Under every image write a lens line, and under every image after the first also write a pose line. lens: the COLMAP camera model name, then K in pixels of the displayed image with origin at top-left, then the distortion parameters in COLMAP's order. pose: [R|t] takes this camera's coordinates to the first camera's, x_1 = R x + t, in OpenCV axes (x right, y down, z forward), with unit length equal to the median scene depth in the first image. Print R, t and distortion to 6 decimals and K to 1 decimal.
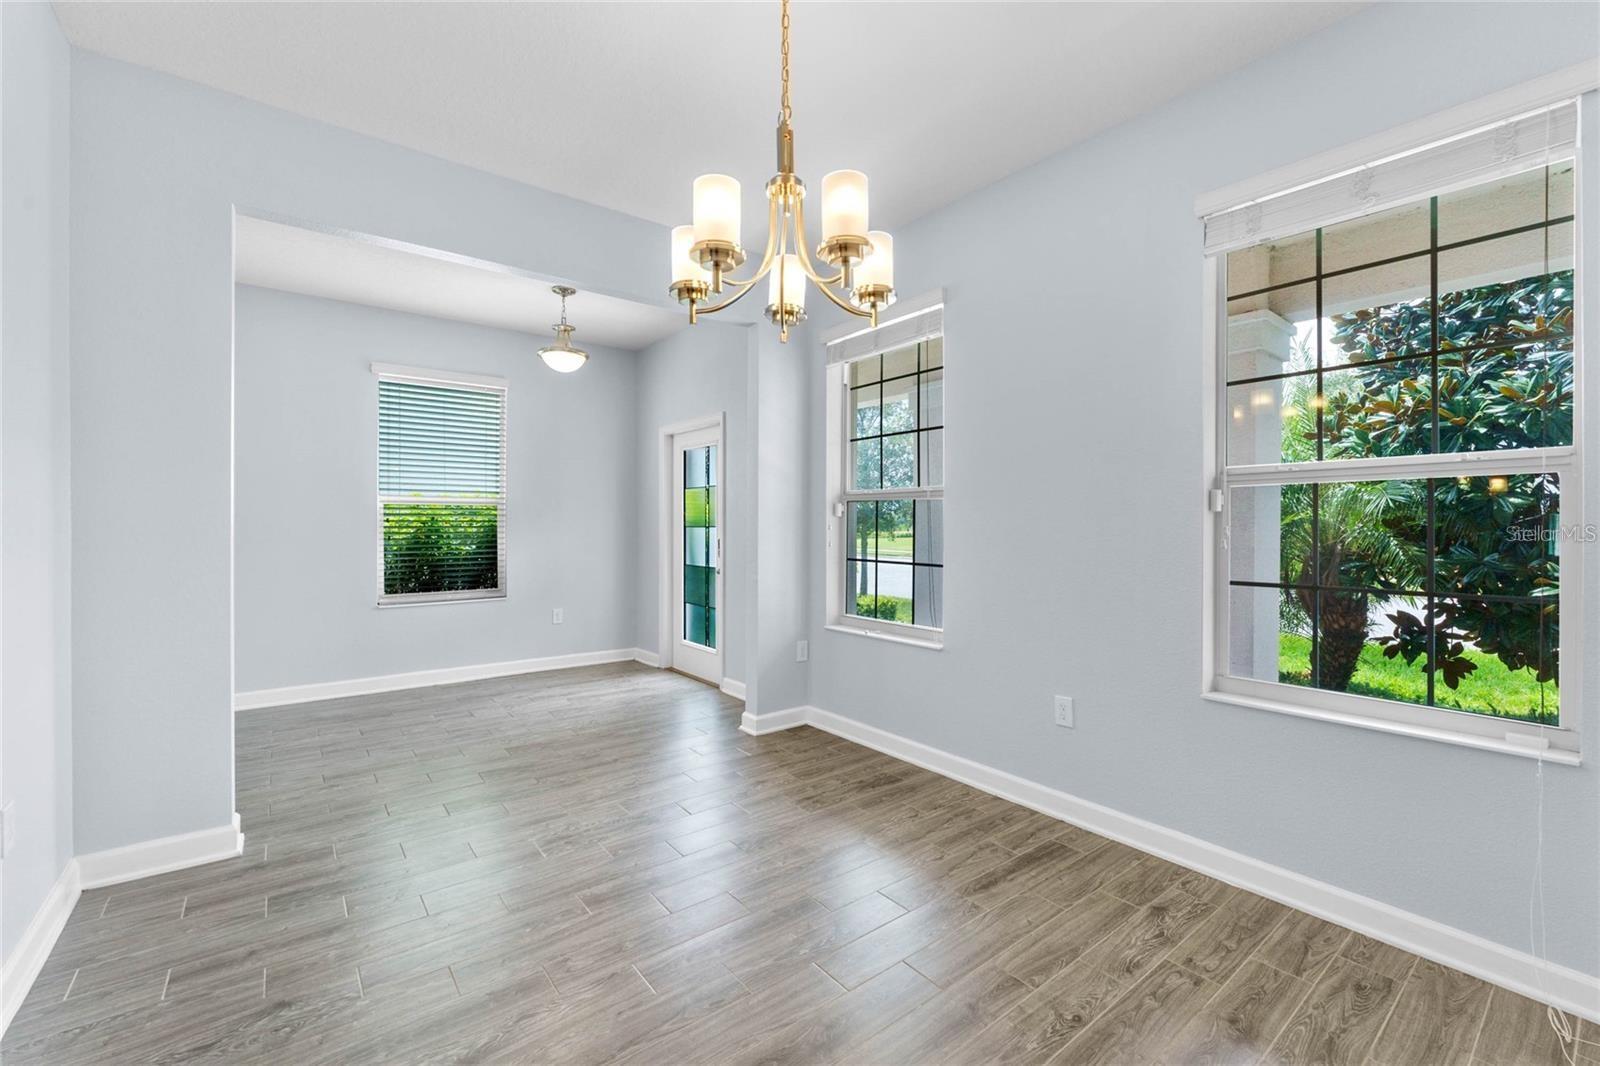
lens RADIAL K [[658.5, 0, 799.7], [0, 658.5, 525.1], [0, 0, 1]] dist [-0.000036, 0.000444]
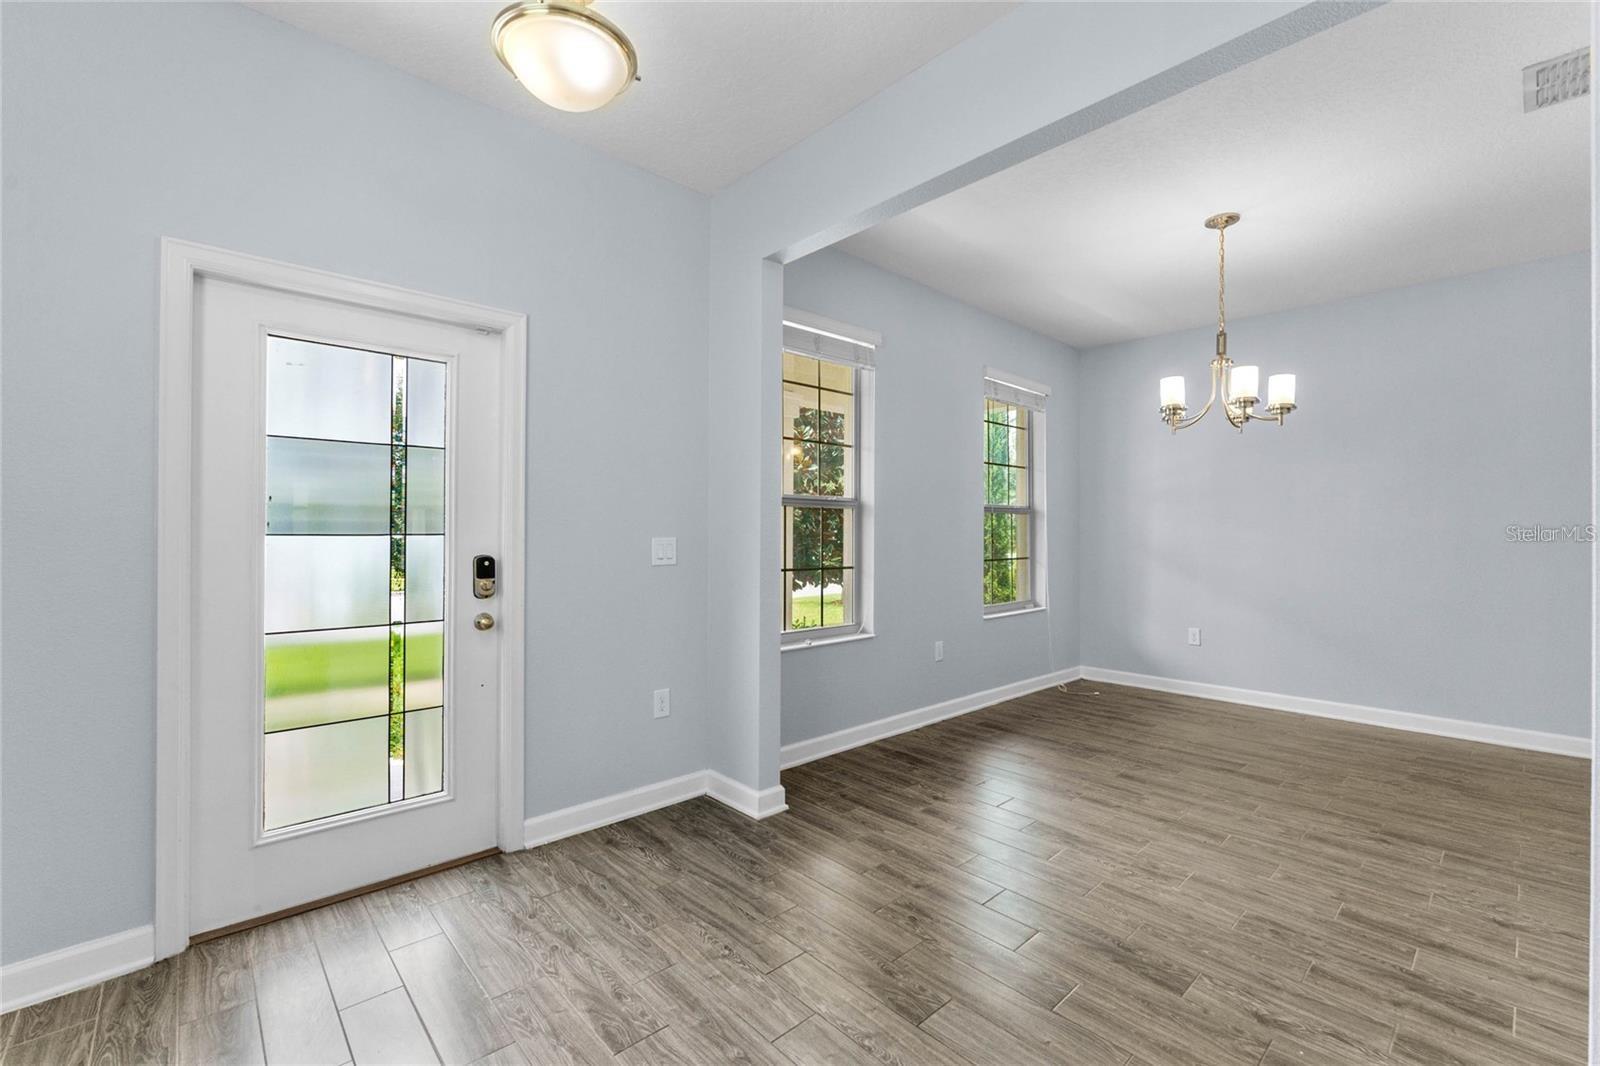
lens RADIAL K [[658.5, 0, 793.4], [0, 658.5, 530.9], [0, 0, 1]] dist [-0.000036, 0.000444]
pose [[-0.055722, 0.000902, 0.998446, -1.019171], [-0.005994, 0.999981, -0.001238, -0.007720], [-0.998428, -0.006054, -0.055715, 1.254893]]
